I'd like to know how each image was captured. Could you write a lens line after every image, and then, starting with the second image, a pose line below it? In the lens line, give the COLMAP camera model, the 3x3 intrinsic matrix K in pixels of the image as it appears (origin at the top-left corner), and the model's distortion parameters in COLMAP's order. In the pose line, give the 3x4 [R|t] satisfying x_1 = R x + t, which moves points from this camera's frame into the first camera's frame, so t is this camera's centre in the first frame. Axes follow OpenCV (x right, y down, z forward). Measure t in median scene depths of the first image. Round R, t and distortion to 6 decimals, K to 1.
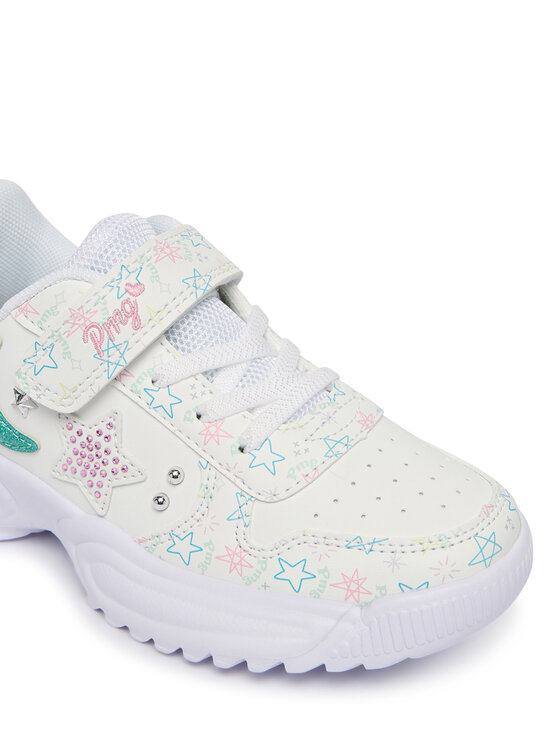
lens RADIAL K [[1274.1, 0, 281.3], [0, 1274.1, 377.4], [0, 0, 1]] dist [-0.071950, 0.000000]
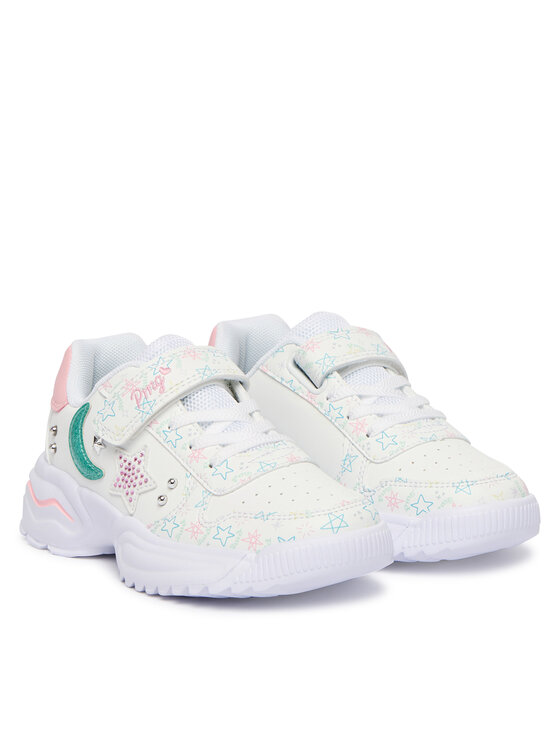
lens RADIAL K [[2179.5, 0, 279.9], [0, 2179.5, 372.0], [0, 0, 1]] dist [0.162227, 0.000000]
pose [[0.941823, 0.028972, -0.334857, 0.961283], [-0.132944, 0.947142, -0.291972, 0.730119], [0.308698, 0.319503, 0.895892, -1.462917]]
